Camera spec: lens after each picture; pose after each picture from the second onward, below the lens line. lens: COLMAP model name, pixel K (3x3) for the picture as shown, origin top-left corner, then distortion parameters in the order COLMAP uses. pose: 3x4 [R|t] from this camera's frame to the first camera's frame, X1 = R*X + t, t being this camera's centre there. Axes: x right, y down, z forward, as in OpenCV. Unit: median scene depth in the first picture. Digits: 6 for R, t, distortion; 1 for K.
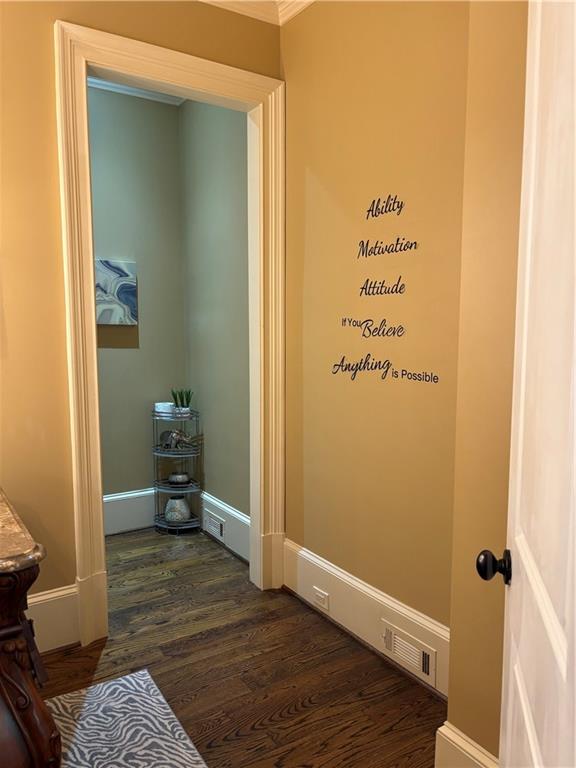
lens RADIAL K [[579.6, 0, 288.0], [0, 579.6, 384.0], [0, 0, 1]] dist [0.058403, -0.069414]
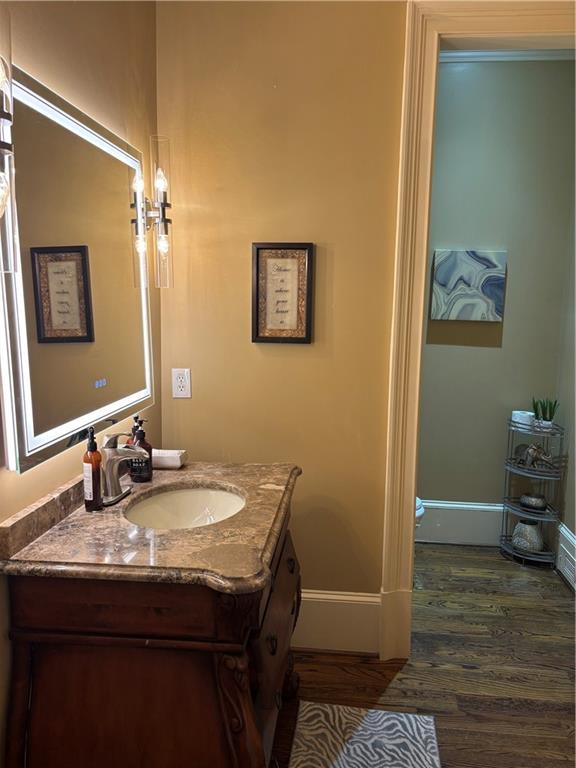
lens RADIAL K [[579.6, 0, 288.0], [0, 579.6, 384.0], [0, 0, 1]] dist [0.058403, -0.069414]
pose [[0.773234, 0.096989, -0.626659, 0.060968], [-0.080651, 0.995250, 0.054521, -0.029614], [0.628971, 0.008383, 0.777384, 0.102105]]
